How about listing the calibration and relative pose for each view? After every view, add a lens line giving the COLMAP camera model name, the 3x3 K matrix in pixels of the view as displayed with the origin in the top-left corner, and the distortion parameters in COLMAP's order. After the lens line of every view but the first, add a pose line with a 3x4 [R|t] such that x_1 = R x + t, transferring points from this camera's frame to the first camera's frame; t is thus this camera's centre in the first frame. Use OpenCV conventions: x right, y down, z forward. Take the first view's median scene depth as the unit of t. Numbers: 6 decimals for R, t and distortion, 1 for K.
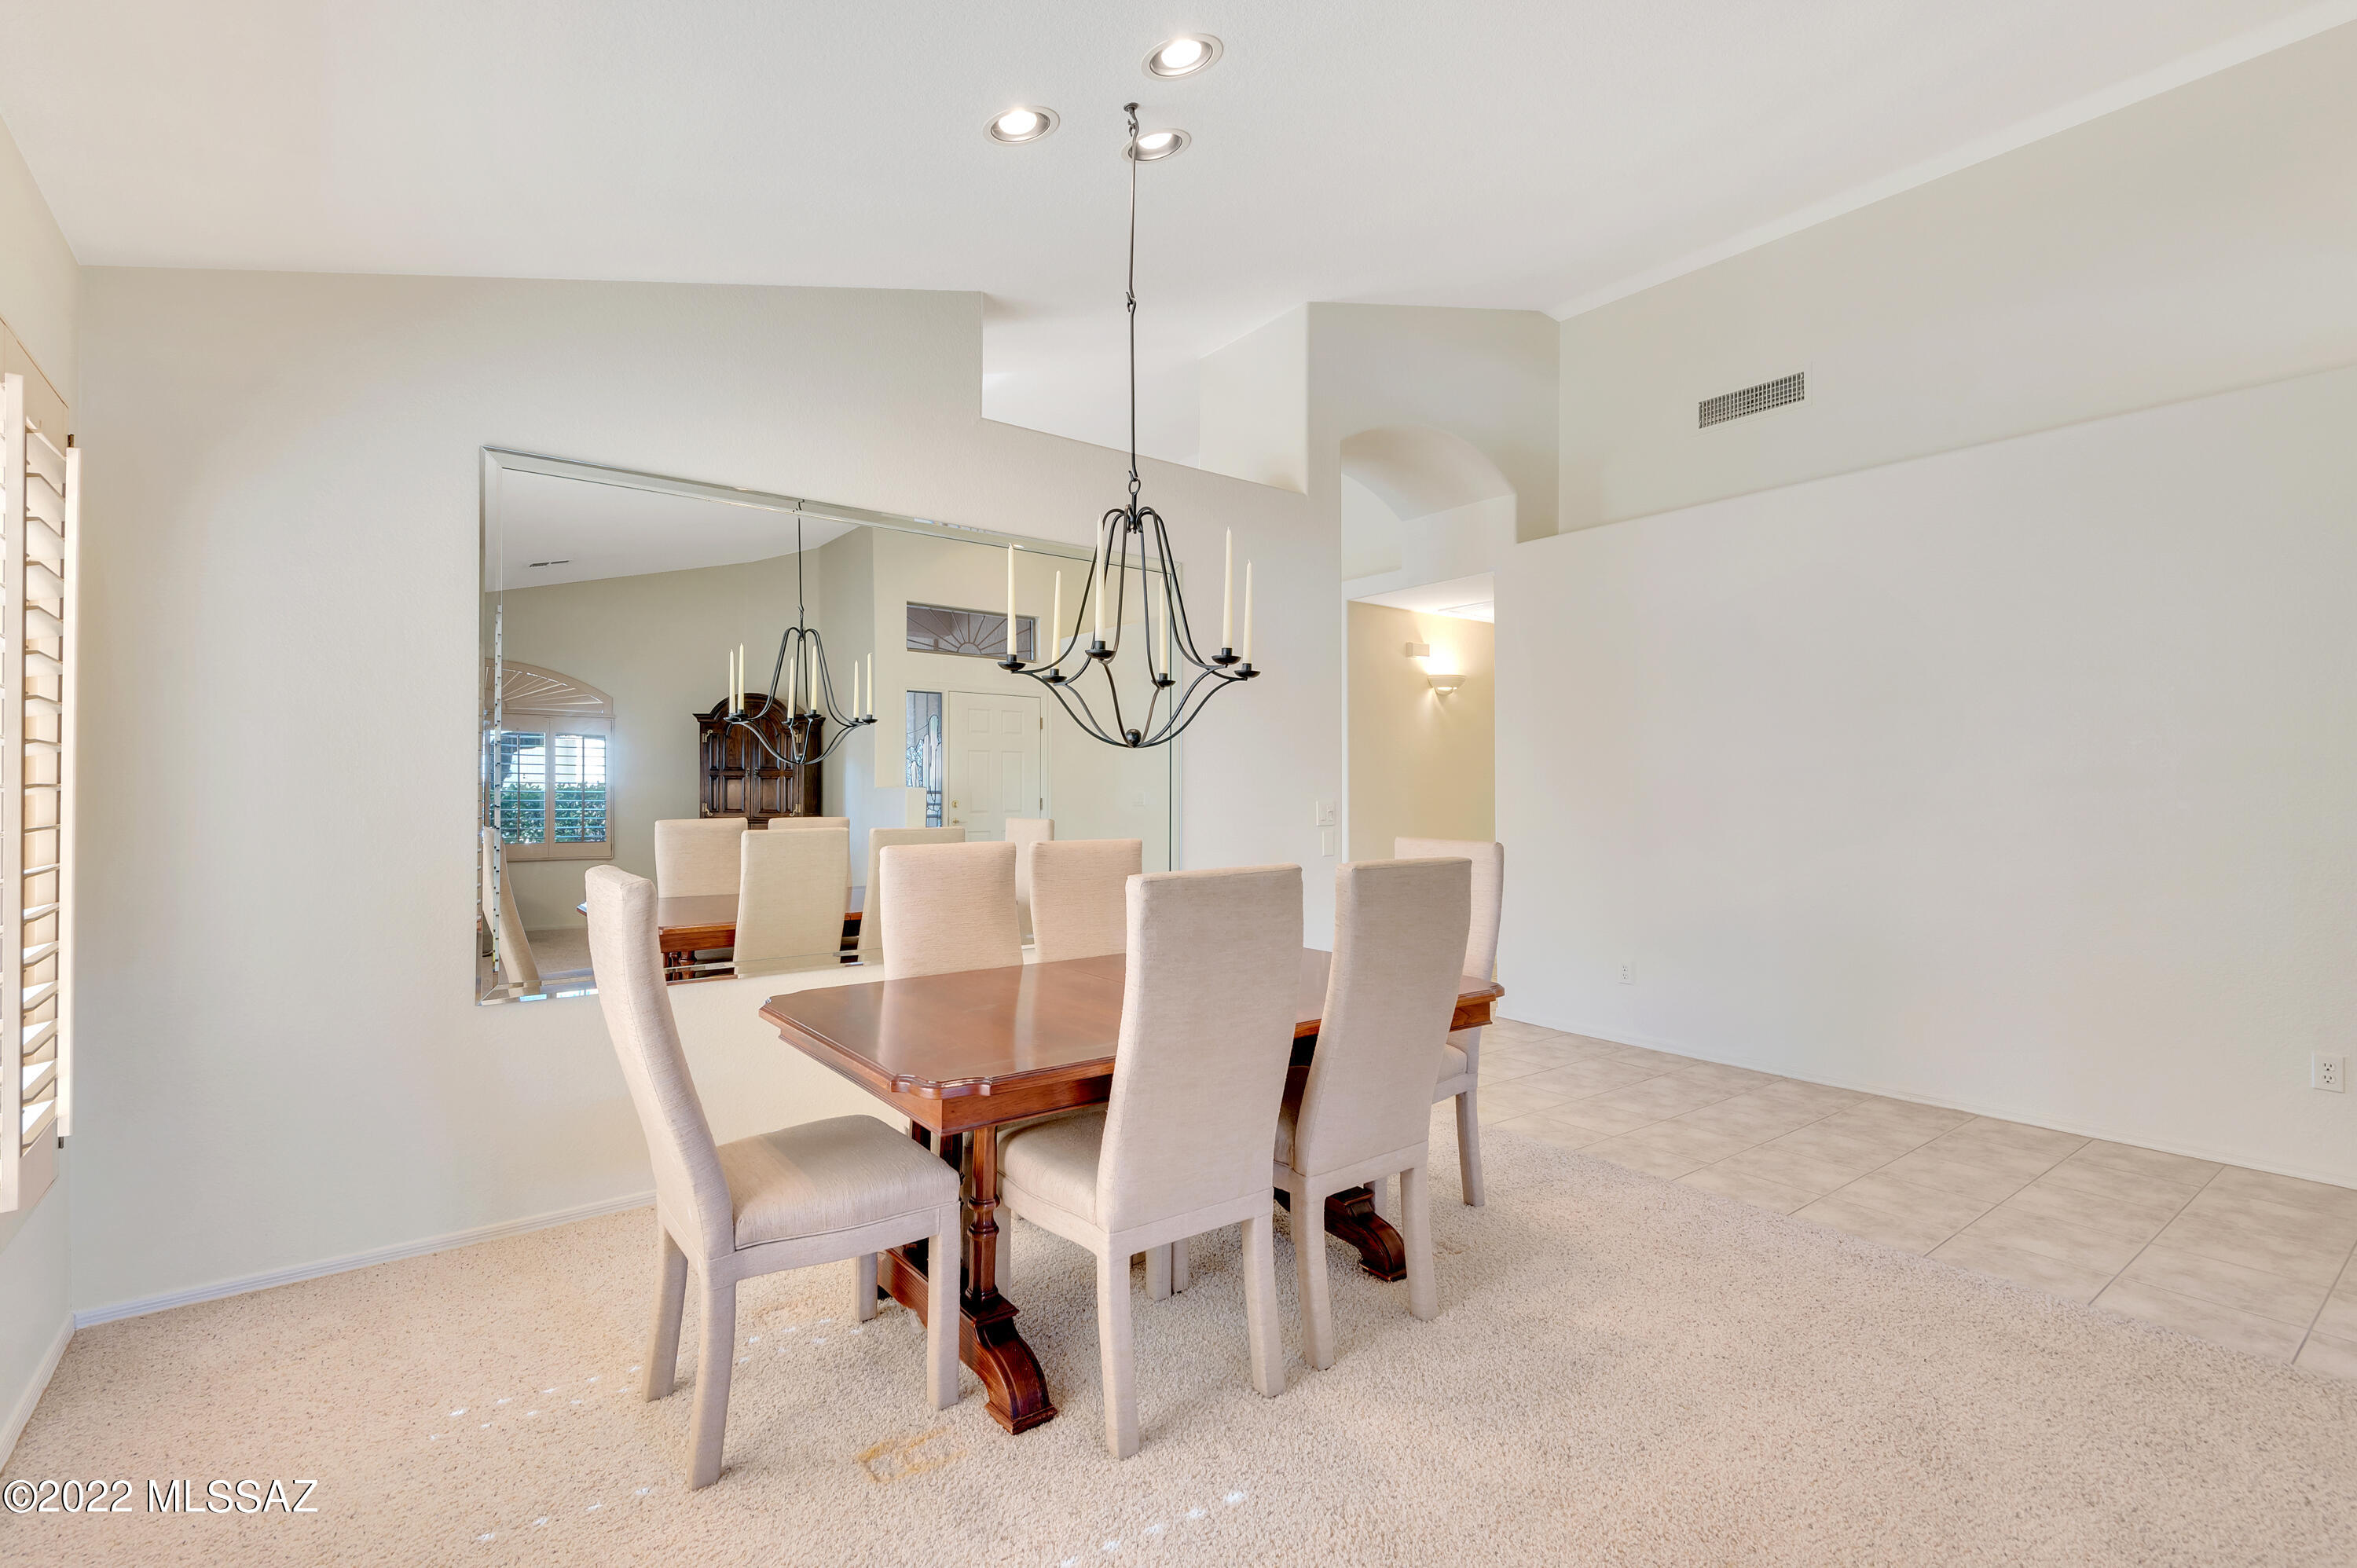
lens RADIAL K [[1082.0, 0, 1178.5], [0, 1082.0, 784.0], [0, 0, 1]] dist [0.003530, 0.000199]
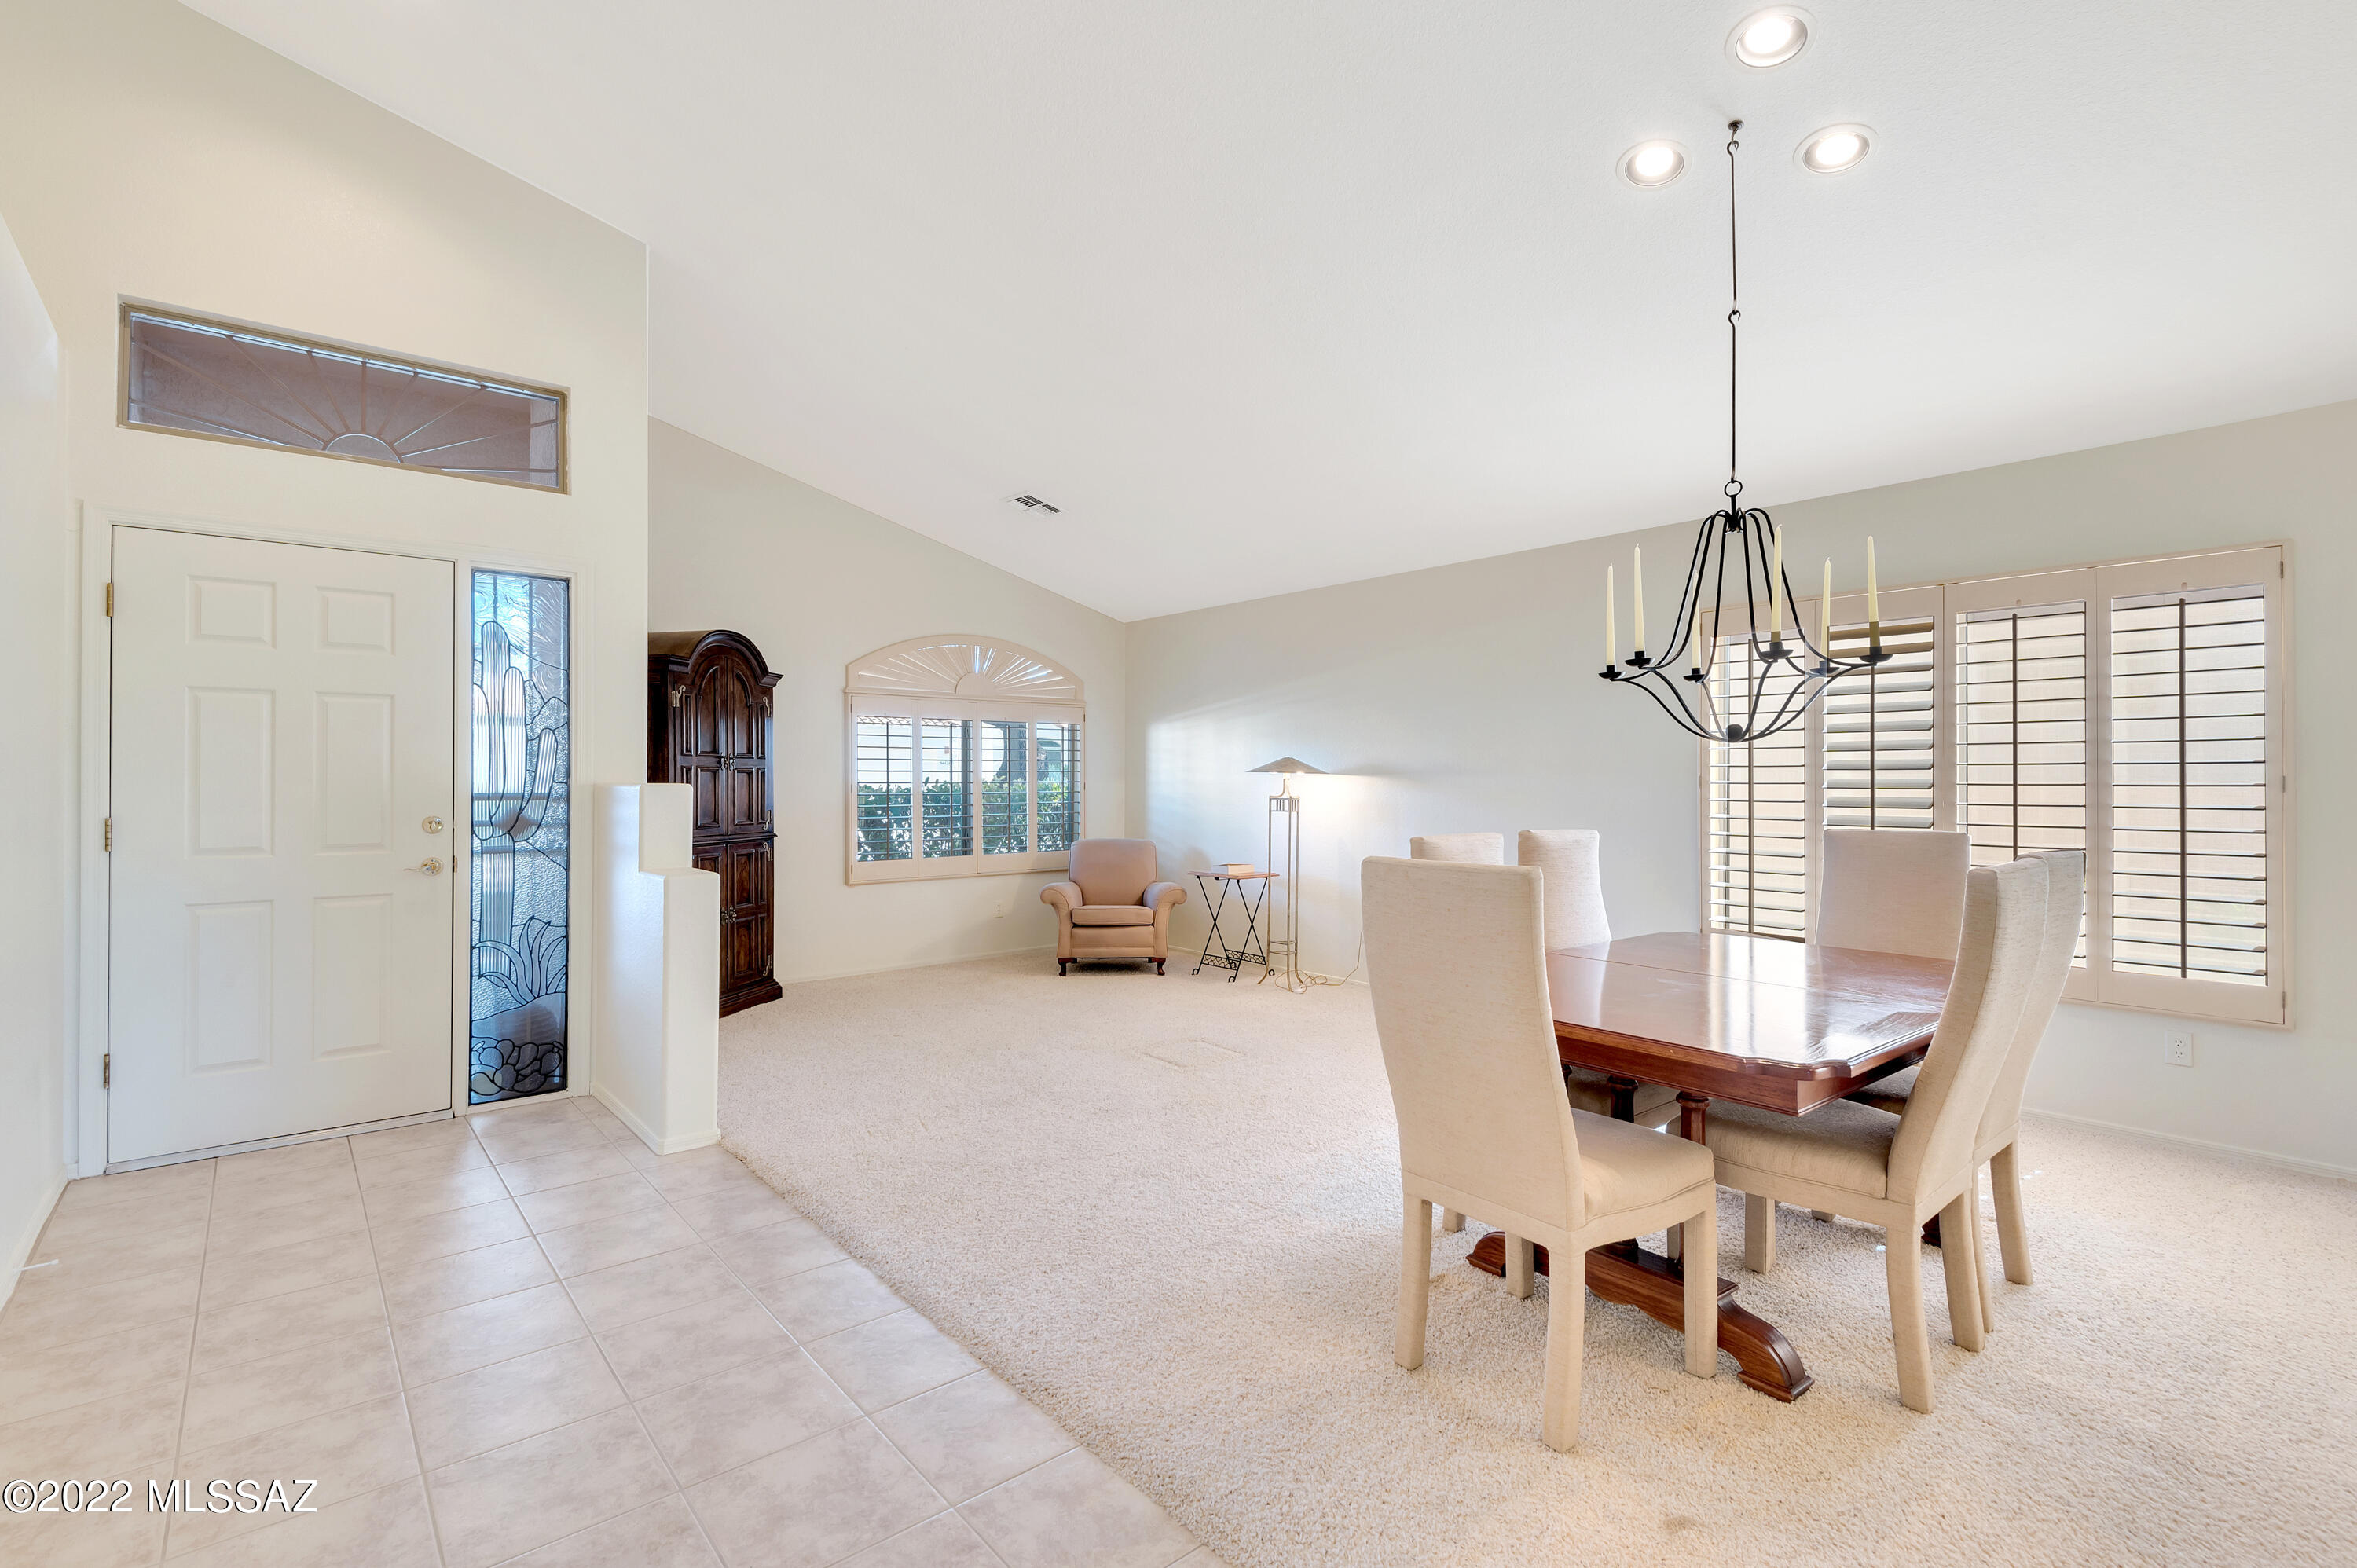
lens RADIAL K [[1125.2, 0, 1178.5], [0, 1125.2, 784.0], [0, 0, 1]] dist [-0.005600, -0.000315]
pose [[-0.998899, -0.001662, -0.046889, 0.454266], [-0.001720, 0.999998, 0.001205, 0.006202], [0.046887, 0.001284, -0.998899, 1.707676]]
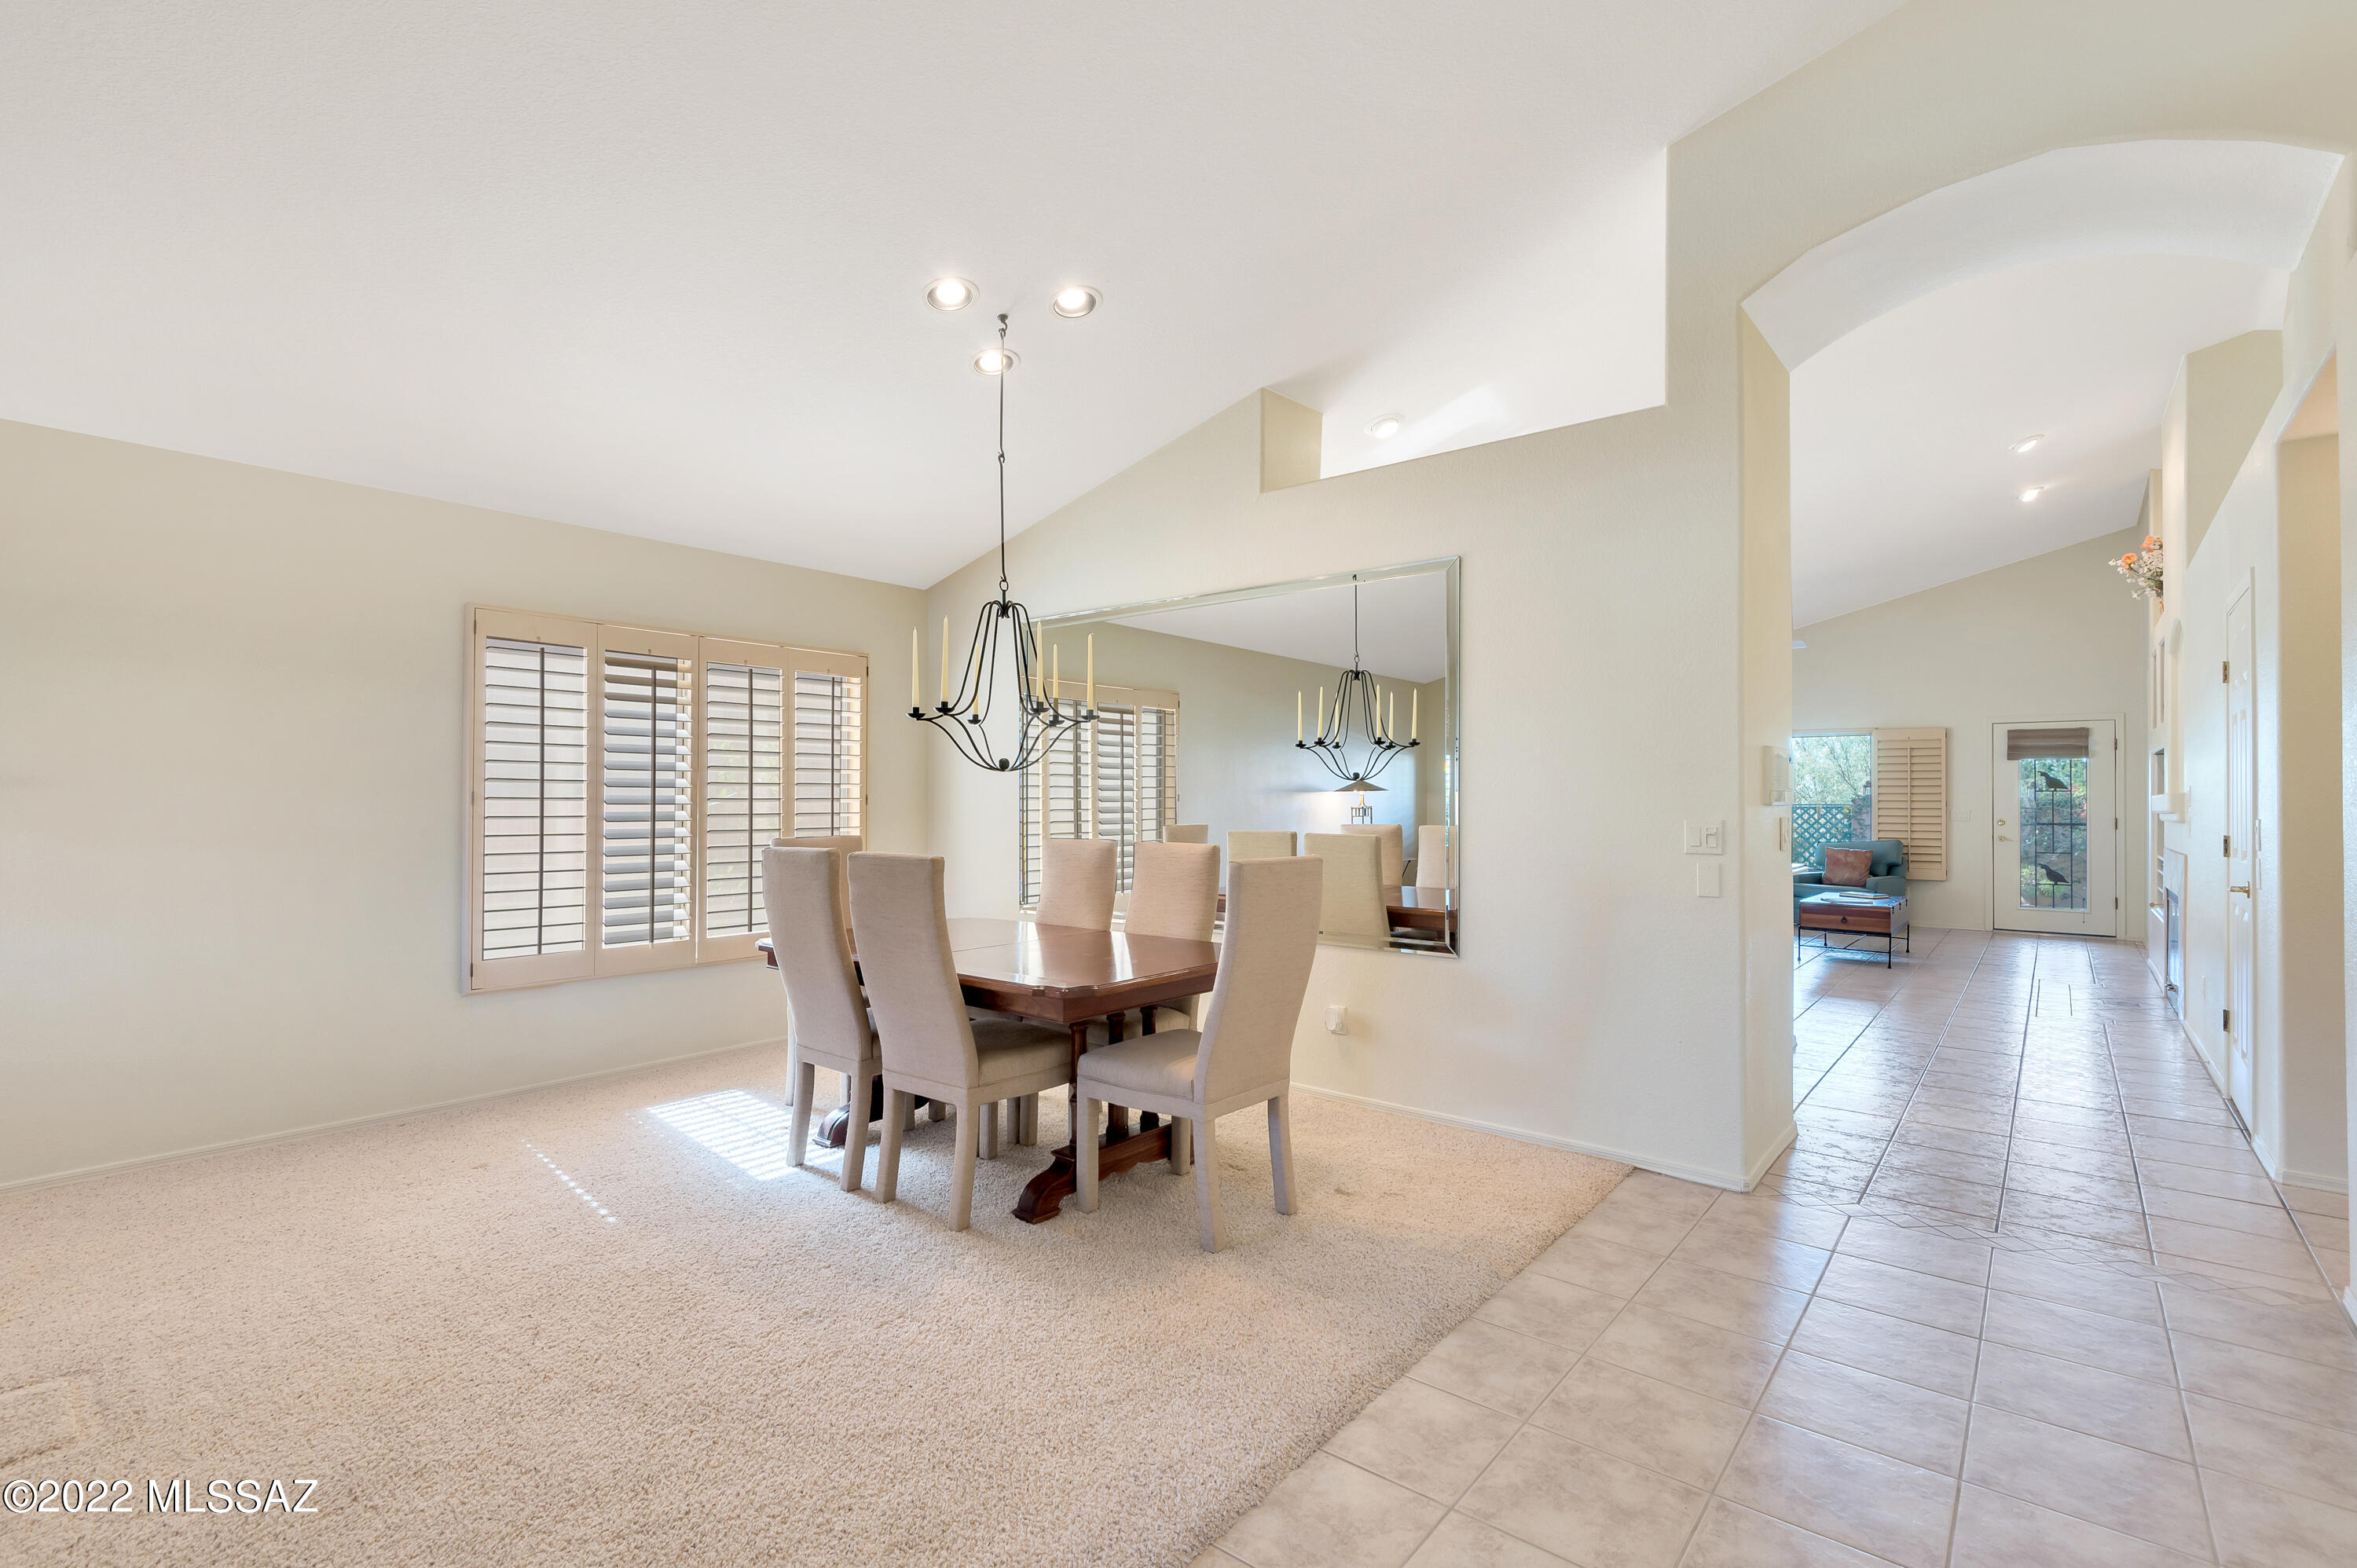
lens RADIAL K [[1082.0, 0, 1178.5], [0, 1082.0, 784.0], [0, 0, 1]] dist [0.003530, 0.000199]
pose [[0.250193, -0.008194, -0.968161, 1.151968], [-0.002367, 0.999956, -0.009075, -0.004095], [0.968193, 0.004562, 0.250163, 0.727613]]
